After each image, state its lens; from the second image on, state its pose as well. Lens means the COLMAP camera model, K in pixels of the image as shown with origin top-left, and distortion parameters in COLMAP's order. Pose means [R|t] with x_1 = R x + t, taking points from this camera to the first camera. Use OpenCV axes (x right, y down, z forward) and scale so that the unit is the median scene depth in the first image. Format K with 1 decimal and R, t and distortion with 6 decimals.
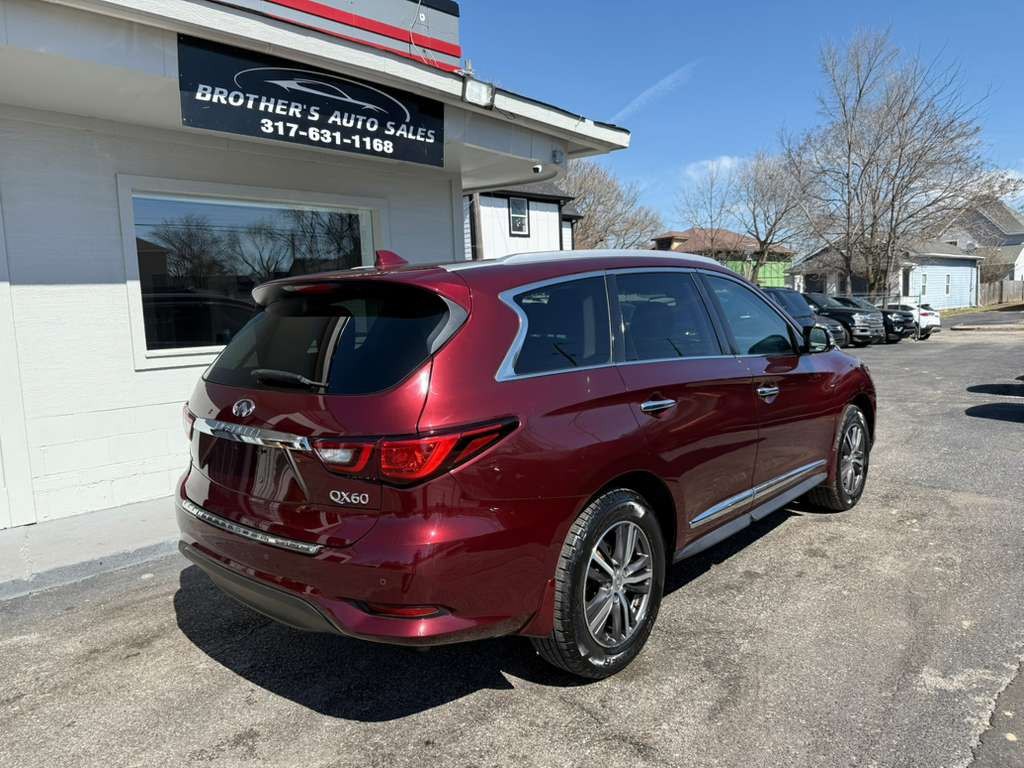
lens RADIAL K [[724.6, 0, 508.1], [0, 724.6, 384.9], [0, 0, 1]] dist [0.009144, -0.022253]
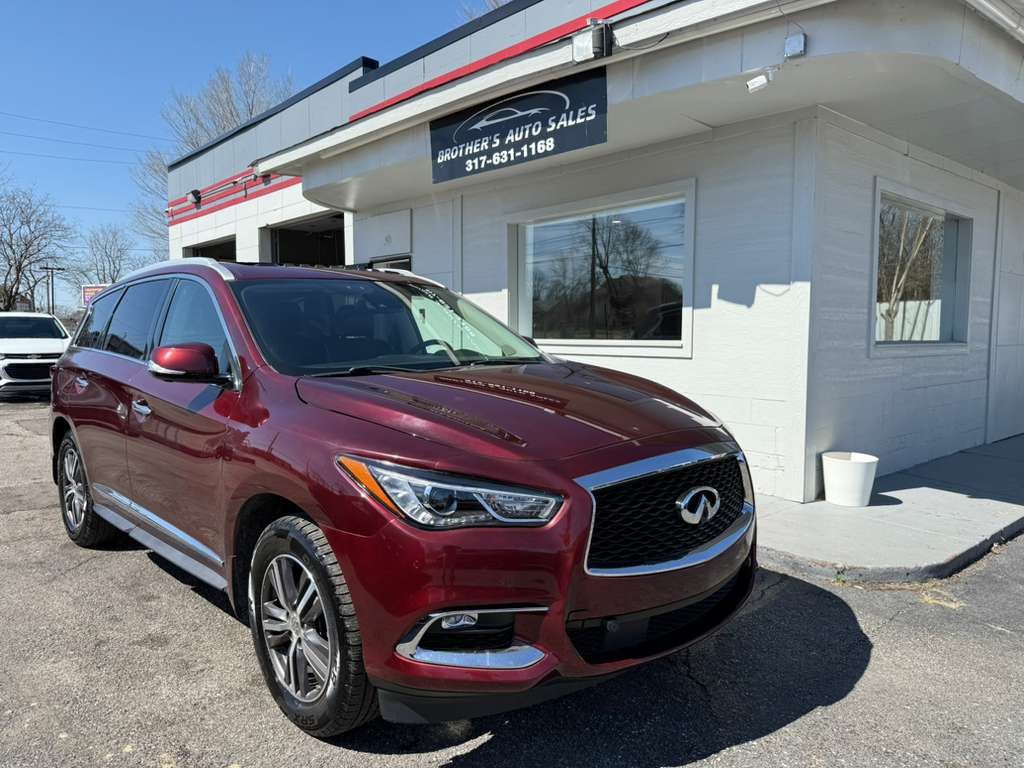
lens RADIAL K [[724.6, 0, 516.3], [0, 724.6, 384.2], [0, 0, 1]] dist [0.009144, -0.022253]
pose [[-0.065505, 0.115196, -0.991181, 0.926701], [-0.098030, 0.987766, 0.121278, -0.135726], [0.993025, 0.105110, -0.053411, 1.146495]]
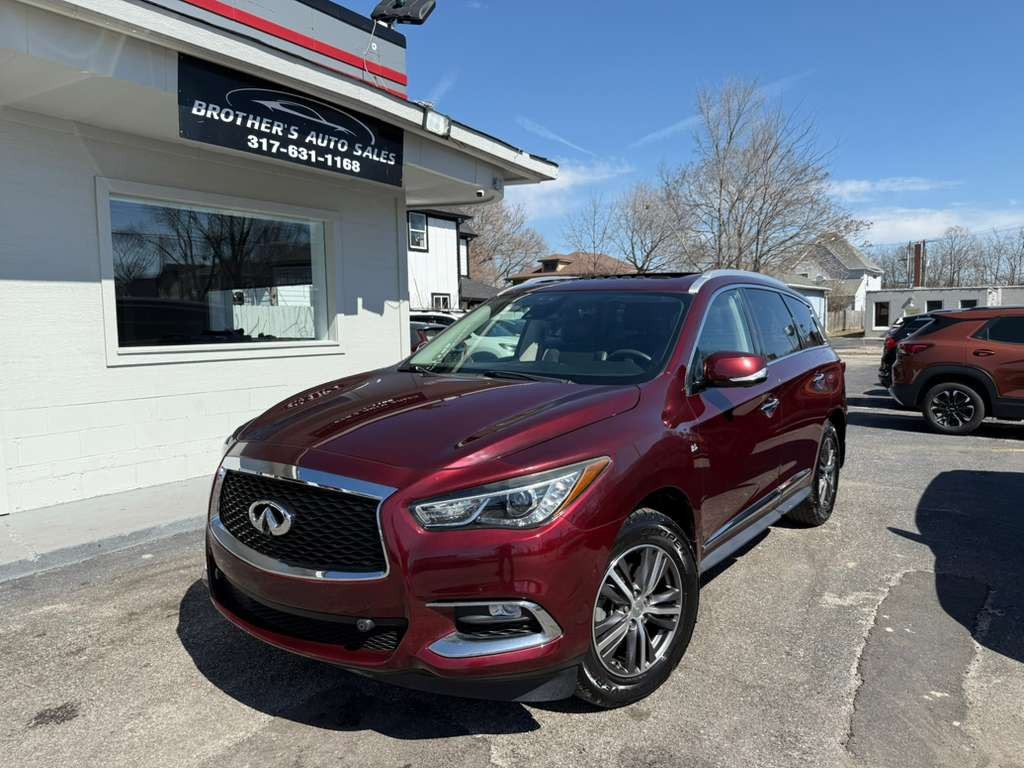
lens RADIAL K [[724.6, 0, 518.1], [0, 724.6, 389.2], [0, 0, 1]] dist [0.009144, -0.022253]
pose [[0.984241, 0.012666, 0.176381, -0.124548], [-0.009690, 0.999796, -0.017723, 0.026091], [-0.176569, 0.015735, 0.984162, -0.122953]]
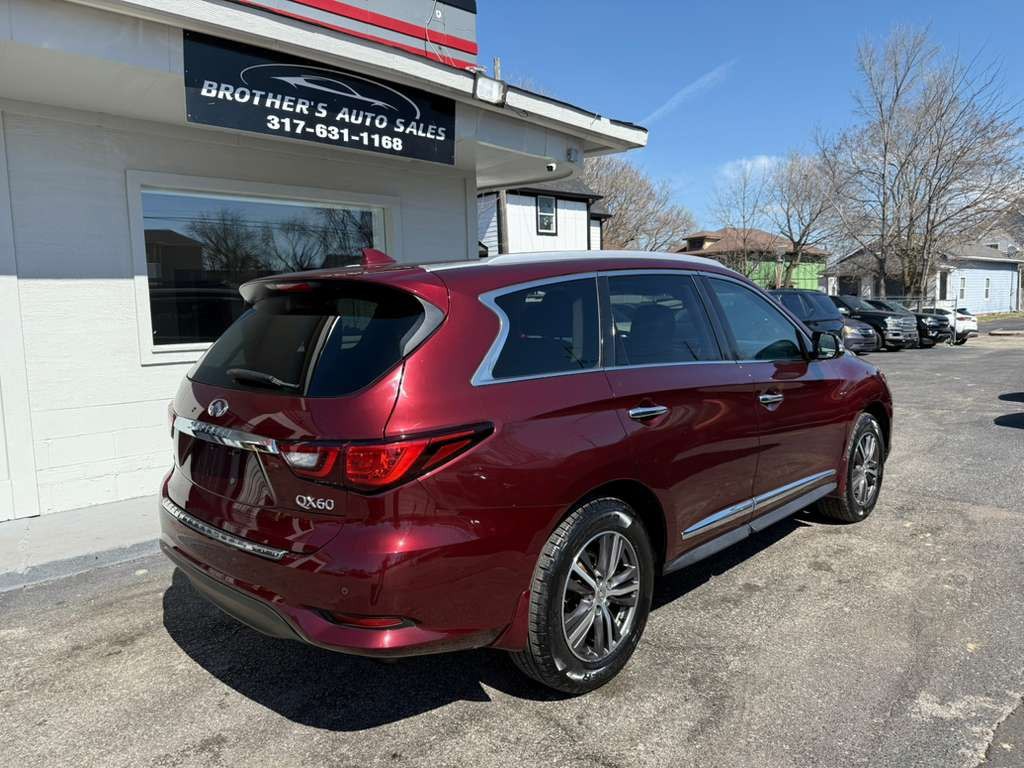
lens RADIAL K [[724.6, 0, 511.9], [0, 724.6, 380.9], [0, 0, 1]] dist [0.009144, -0.022253]
pose [[0.999219, 0.017030, -0.035652, 0.035693], [-0.017121, 0.999851, -0.002239, -0.004901], [0.035609, 0.002848, 0.999362, 0.015605]]
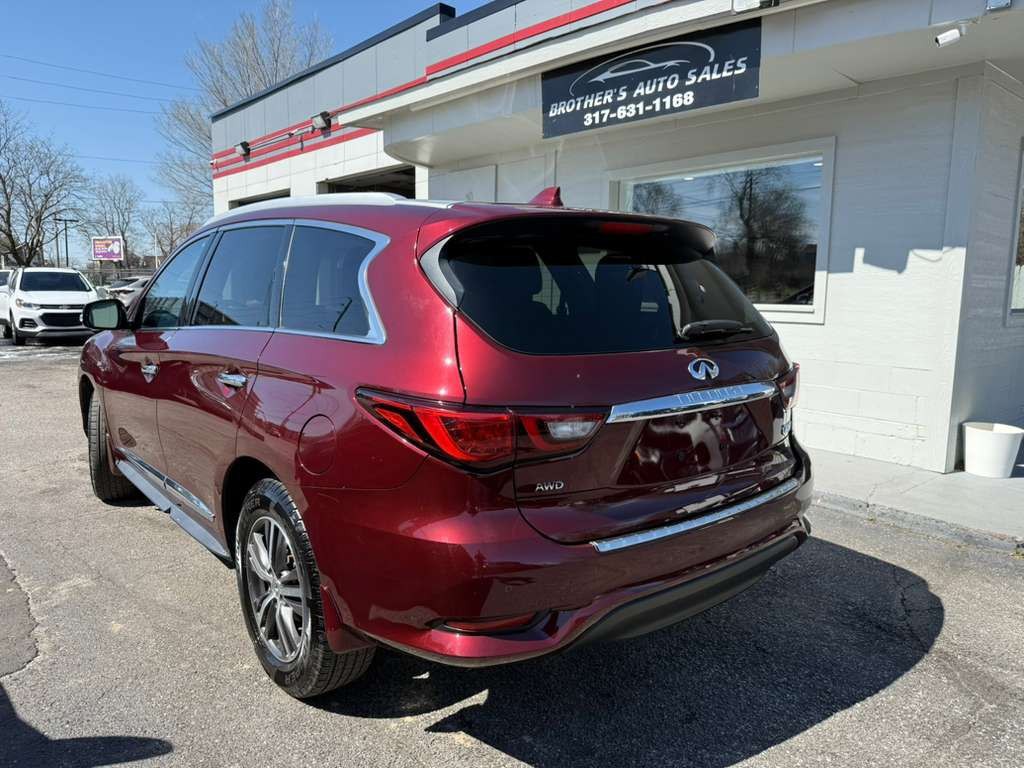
lens RADIAL K [[724.6, 0, 515.6], [0, 724.6, 386.9], [0, 0, 1]] dist [0.009144, -0.022253]
pose [[-0.075210, 0.173325, -0.981989, 0.920538], [-0.111879, 0.977093, 0.181030, -0.119841], [0.990872, 0.123479, -0.054096, 0.964256]]
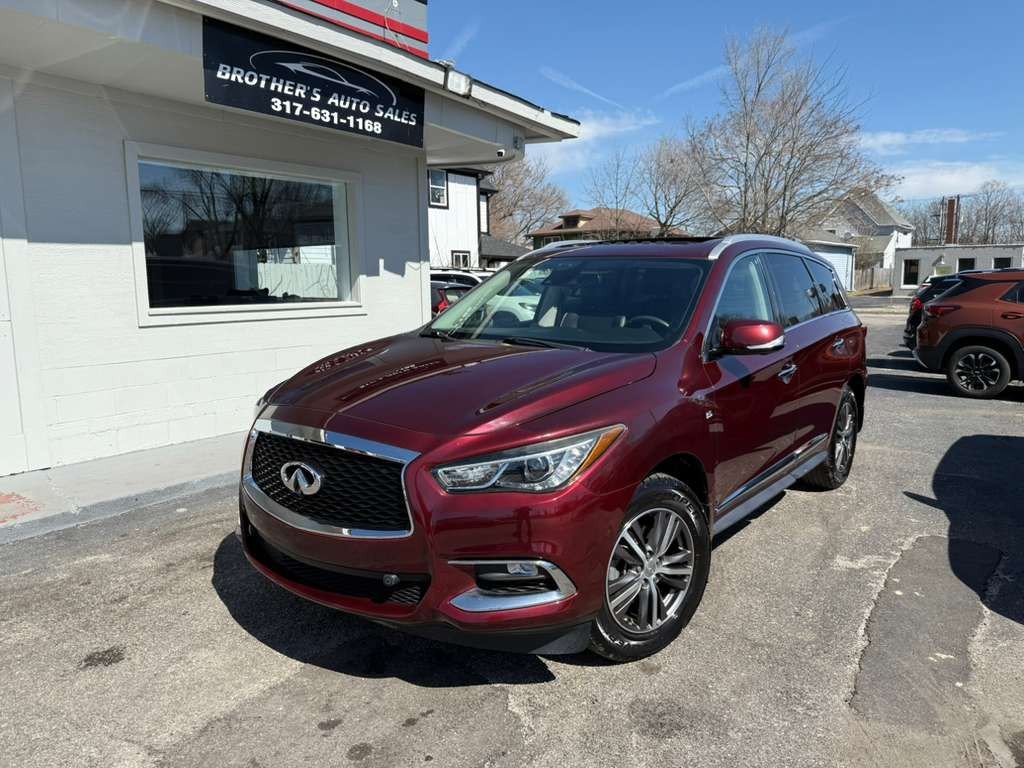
lens RADIAL K [[724.6, 0, 511.6], [0, 724.6, 383.8], [0, 0, 1]] dist [0.009144, -0.022253]
pose [[0.989905, 0.011523, 0.141264, -0.126781], [-0.016583, 0.999260, 0.034692, 0.018254], [-0.140759, -0.036685, 0.989364, -0.139056]]
